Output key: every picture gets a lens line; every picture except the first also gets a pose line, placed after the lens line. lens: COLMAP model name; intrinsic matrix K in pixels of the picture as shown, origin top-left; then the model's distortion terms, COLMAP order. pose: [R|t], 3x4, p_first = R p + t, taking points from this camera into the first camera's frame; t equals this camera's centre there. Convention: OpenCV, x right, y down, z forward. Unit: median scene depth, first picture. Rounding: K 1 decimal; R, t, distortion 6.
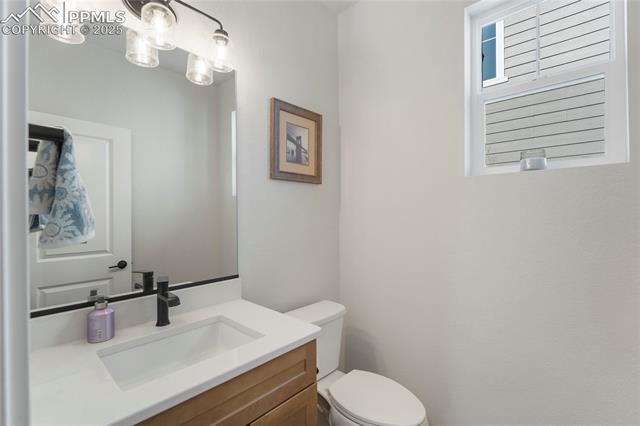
lens RADIAL K [[290.0, 0, 317.5], [0, 290.0, 212.0], [0, 0, 1]] dist [0.003830, 0.000125]
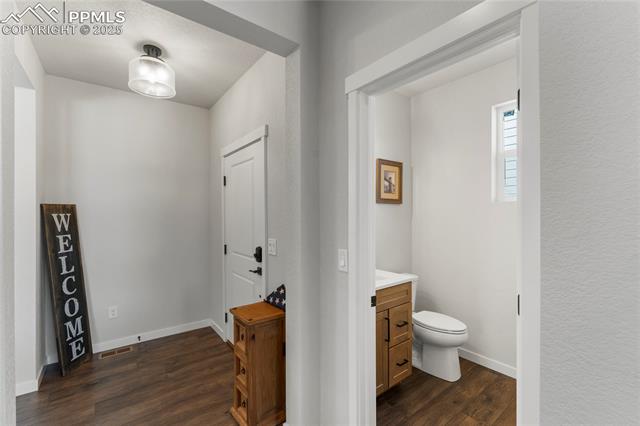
lens RADIAL K [[277.8, 0, 319.1], [0, 277.8, 213.4], [0, 0, 1]] dist [-0.000580, 0.000429]
pose [[0.987177, 0.004096, -0.159580, -0.219250], [-0.003099, 0.999974, 0.006496, -0.054054], [0.159602, -0.005918, 0.987164, -0.717002]]
